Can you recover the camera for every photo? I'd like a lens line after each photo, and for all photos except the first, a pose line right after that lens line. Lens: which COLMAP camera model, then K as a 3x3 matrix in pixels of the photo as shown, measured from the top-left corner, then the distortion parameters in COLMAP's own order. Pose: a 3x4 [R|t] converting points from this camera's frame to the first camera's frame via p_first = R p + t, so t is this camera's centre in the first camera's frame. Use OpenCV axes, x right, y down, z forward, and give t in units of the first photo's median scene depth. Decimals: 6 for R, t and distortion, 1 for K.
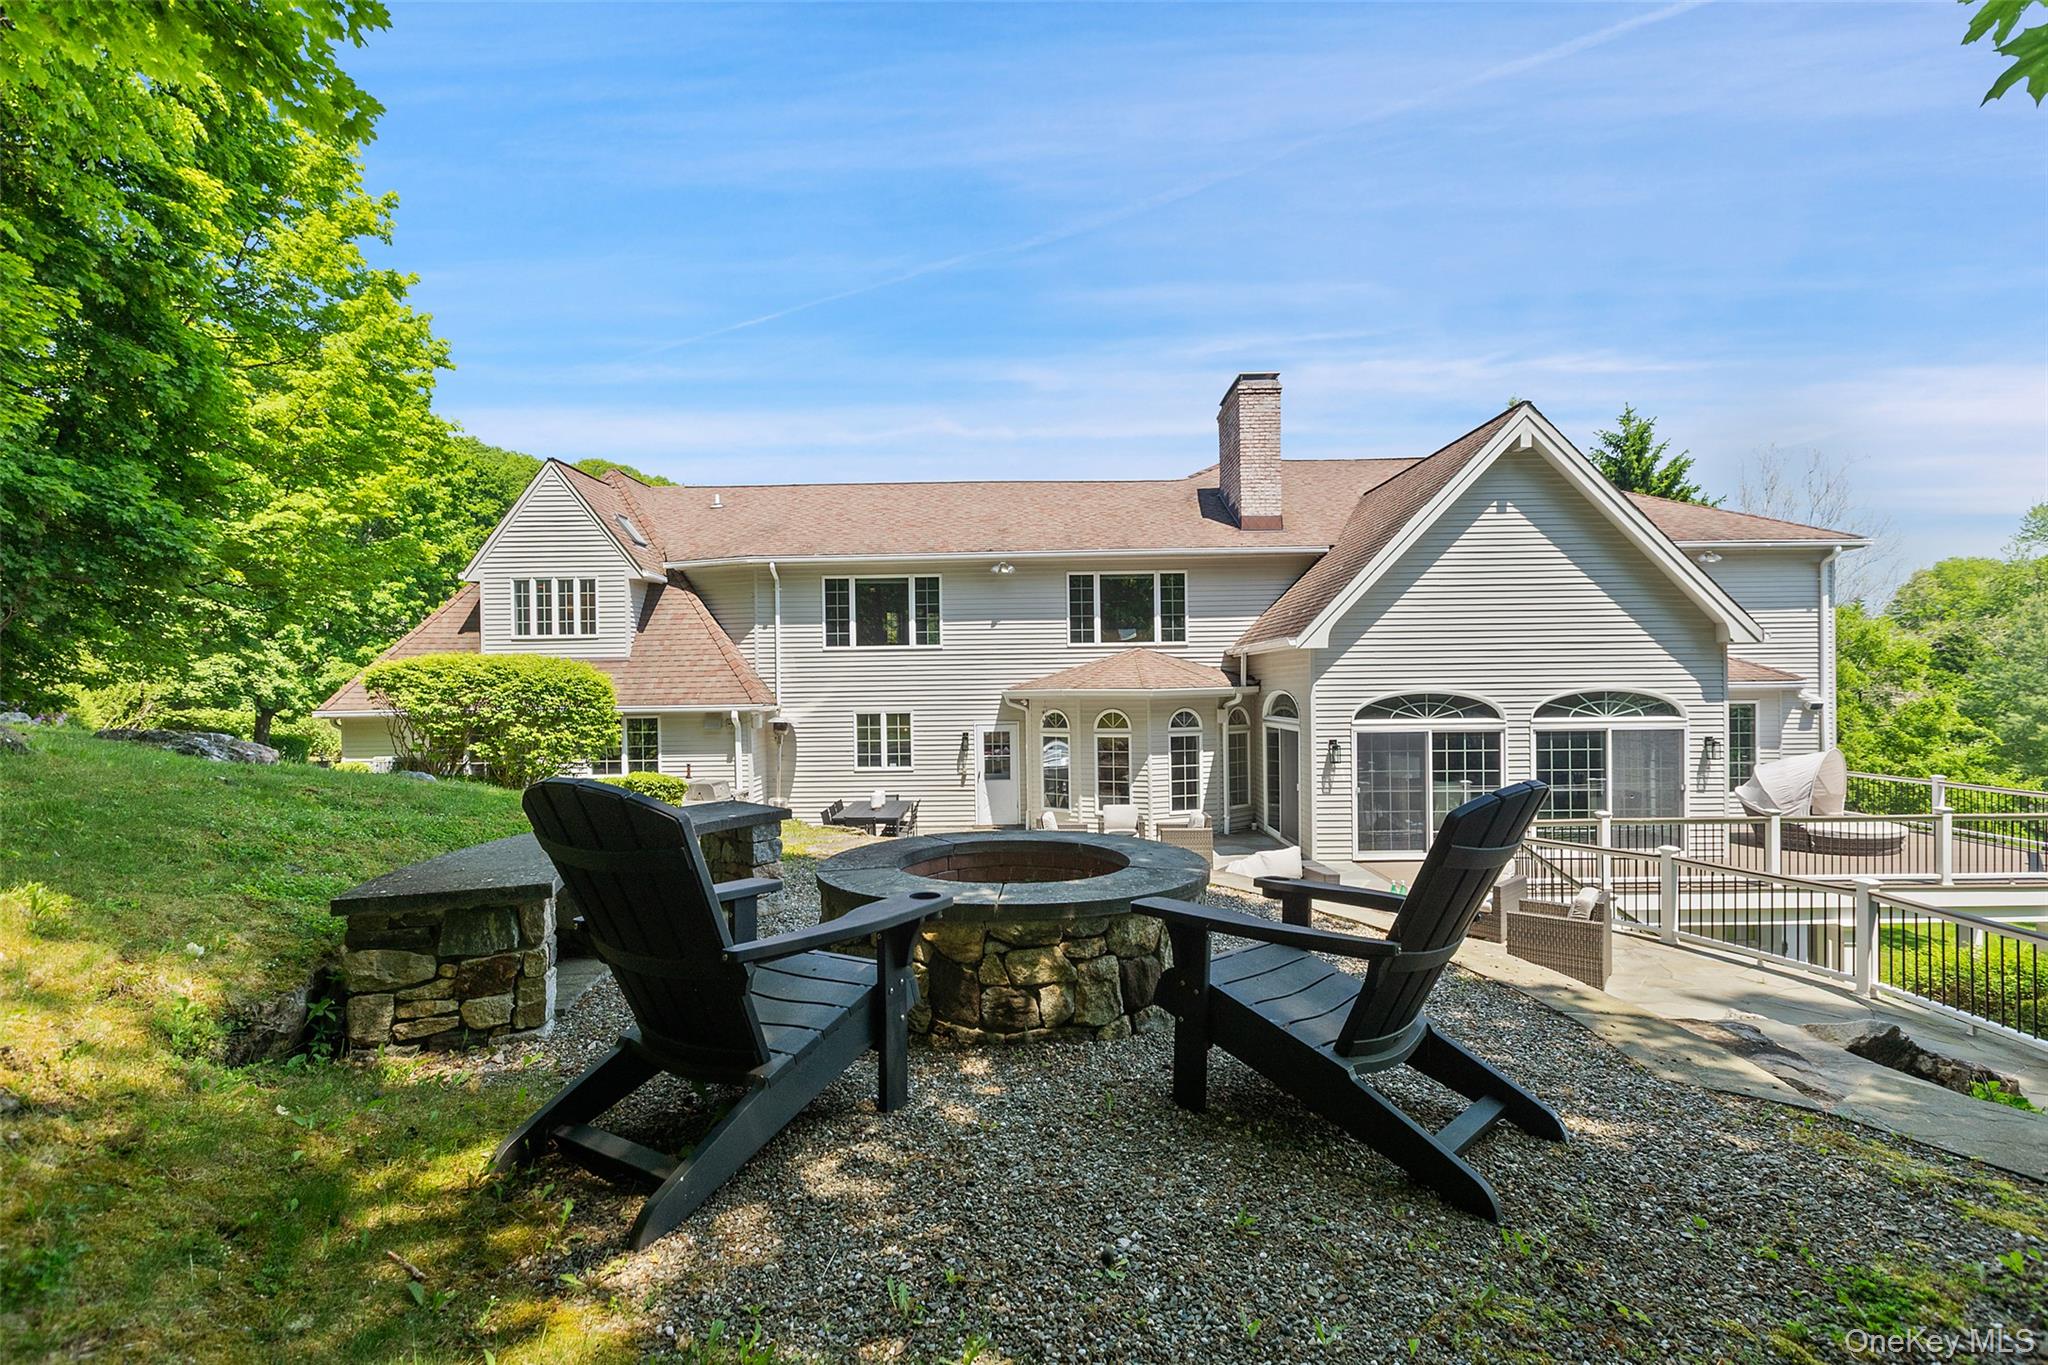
lens RADIAL K [[962.1, 0, 1024.8], [0, 962.1, 665.3], [0, 0, 1]] dist [0.006582, -0.001980]
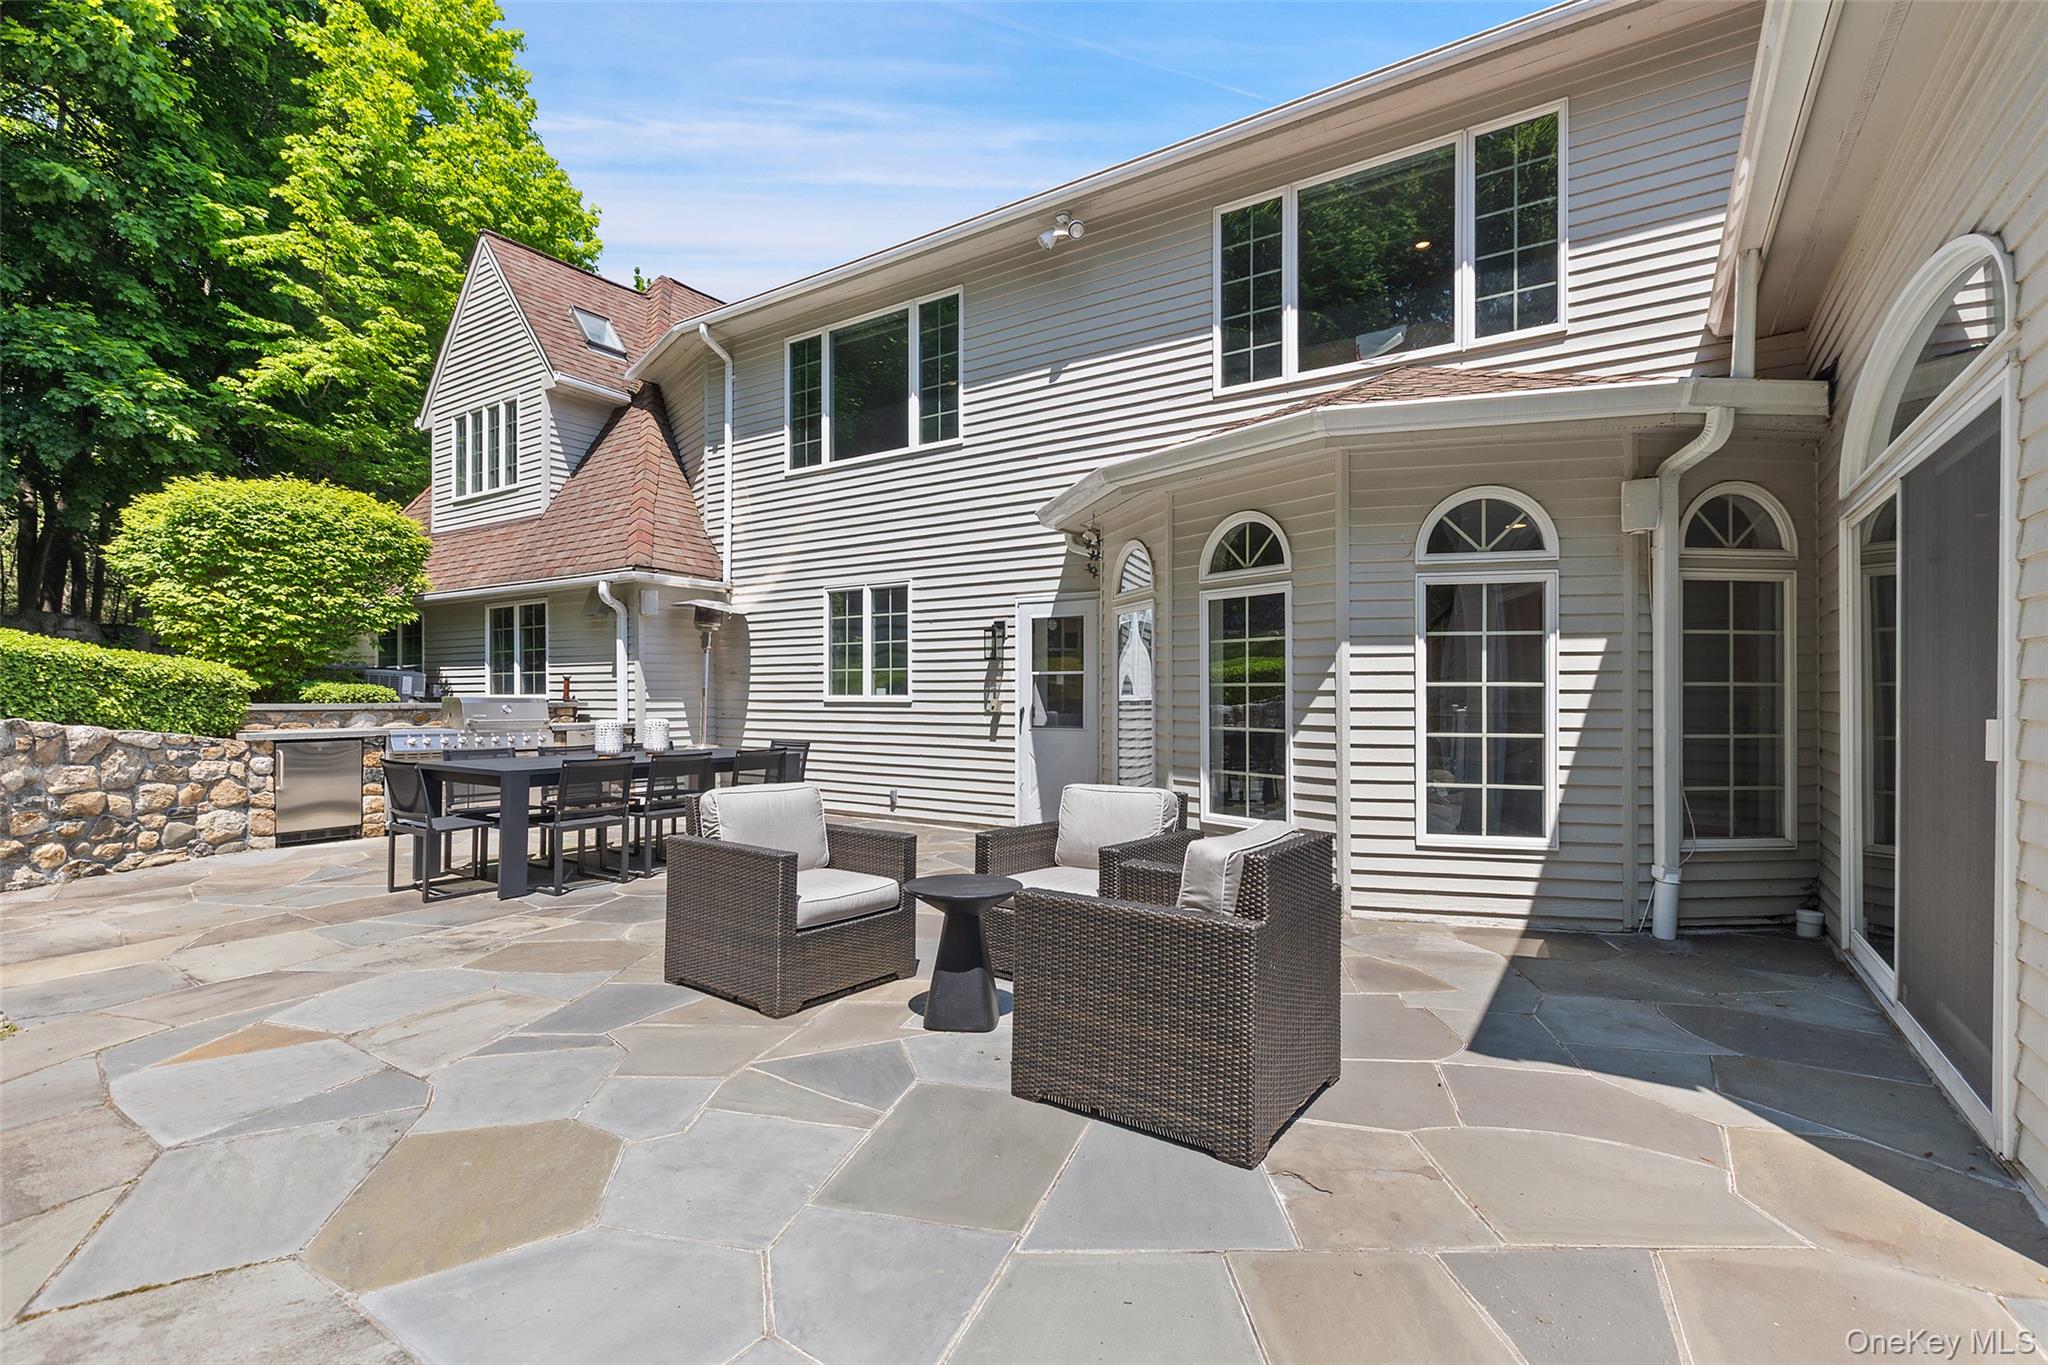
lens RADIAL K [[926.9, 0, 1029.3], [0, 926.9, 689.4], [0, 0, 1]] dist [0.001725, -0.000314]
pose [[0.840303, 0.011477, -0.541995, 0.188463], [-0.002557, 0.999849, 0.017207, 0.094282], [0.542110, -0.013073, 0.840206, 0.638491]]
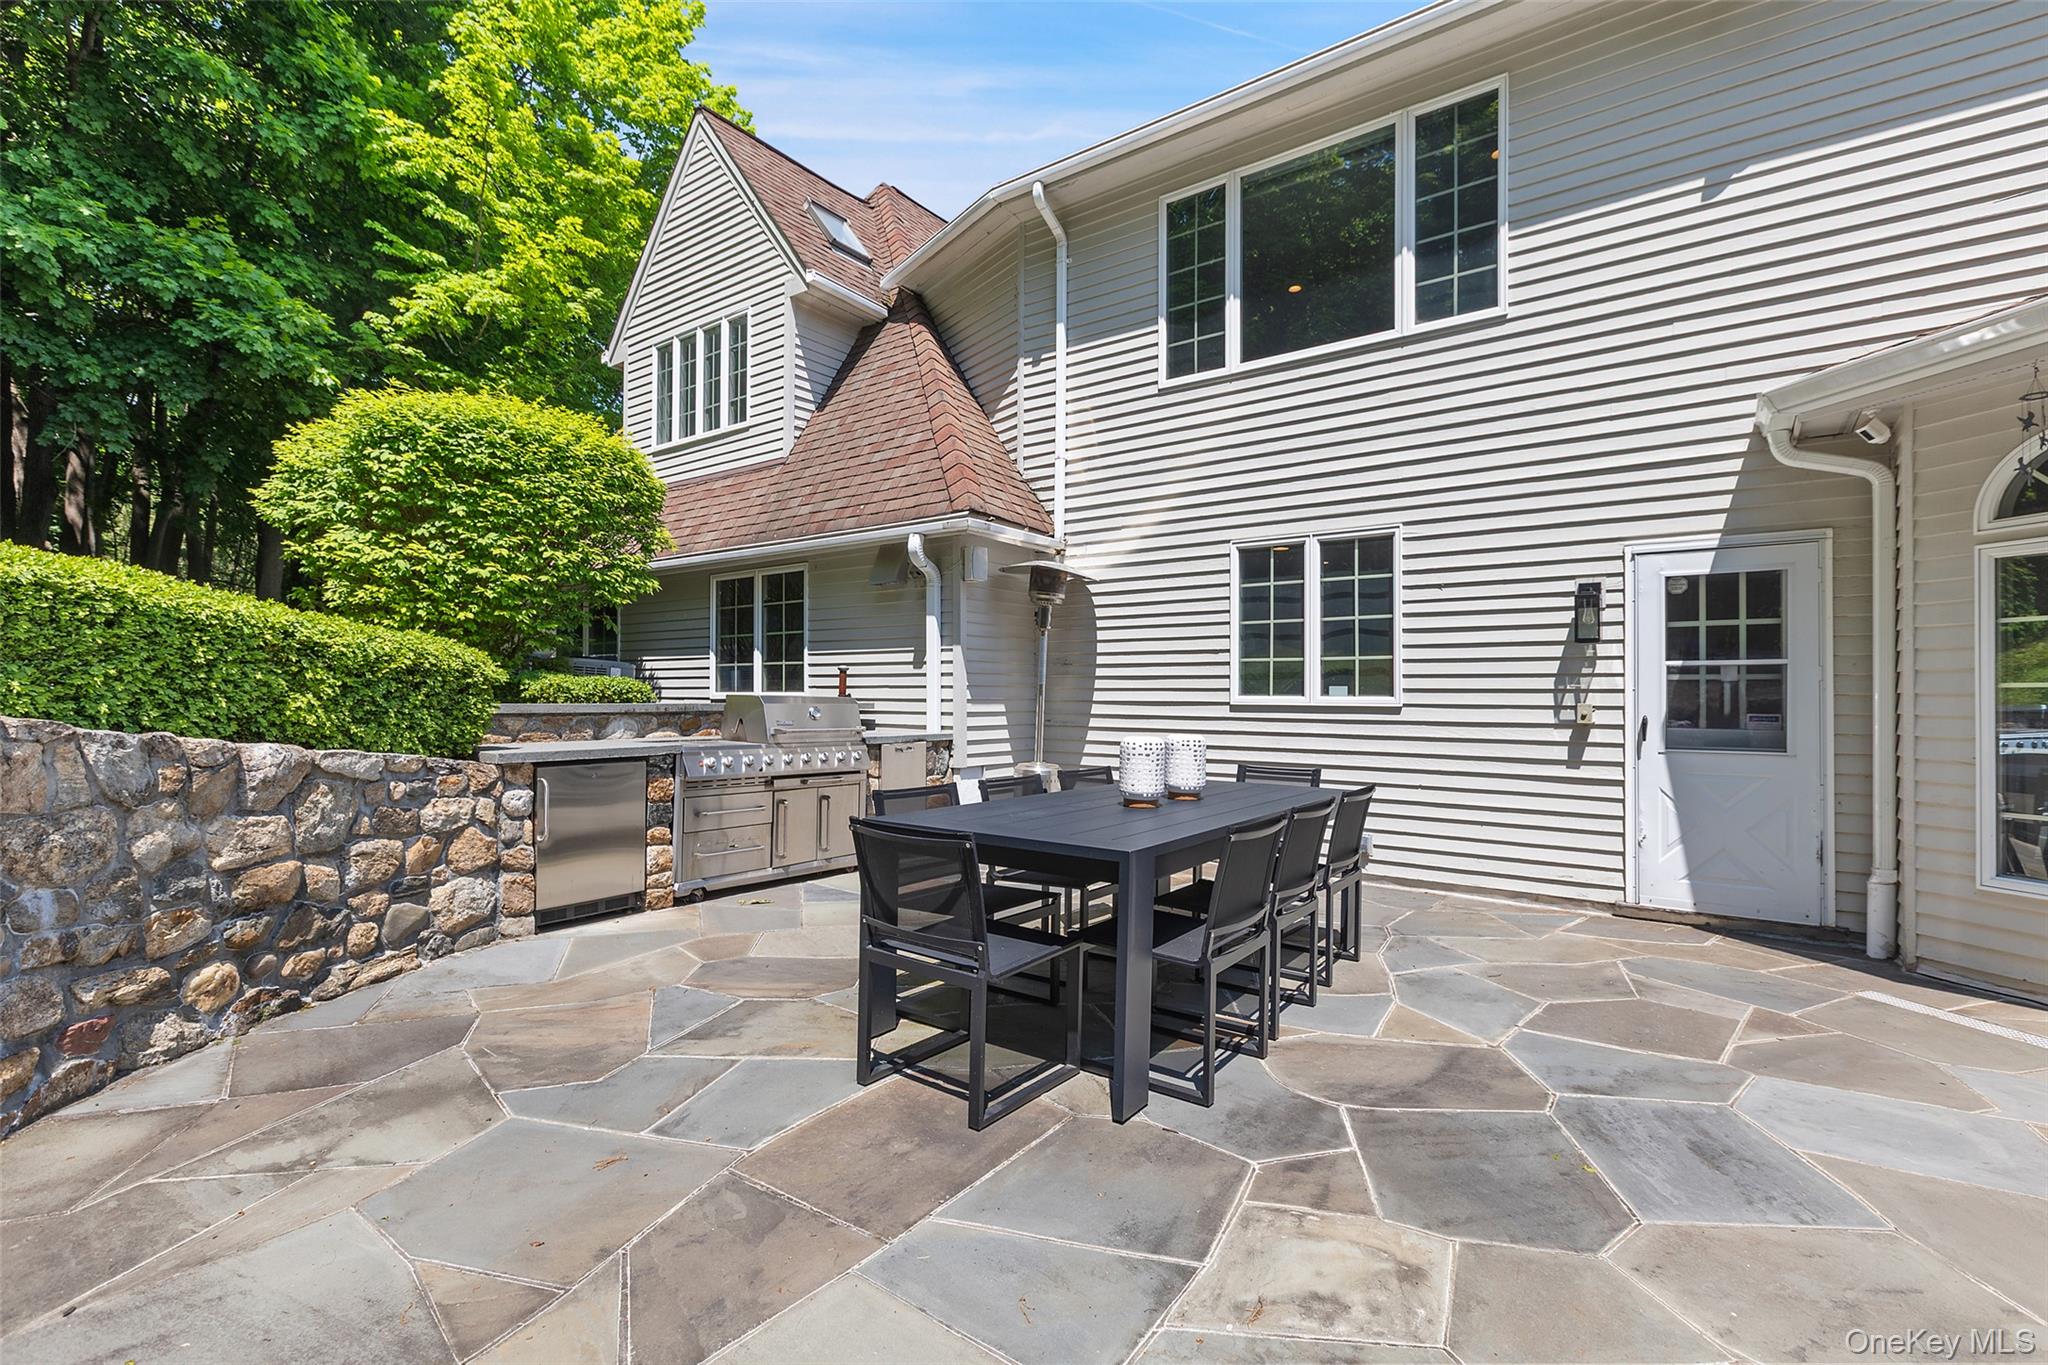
lens RADIAL K [[916.8, 0, 1024.0], [0, 916.8, 682.5], [0, 0, 1]] dist [0.000602, 0.000448]
pose [[0.809778, 0.011823, -0.586617, -0.036768], [-0.007365, 0.999923, 0.009987, 0.098538], [0.586690, -0.003767, 0.809803, 0.672629]]
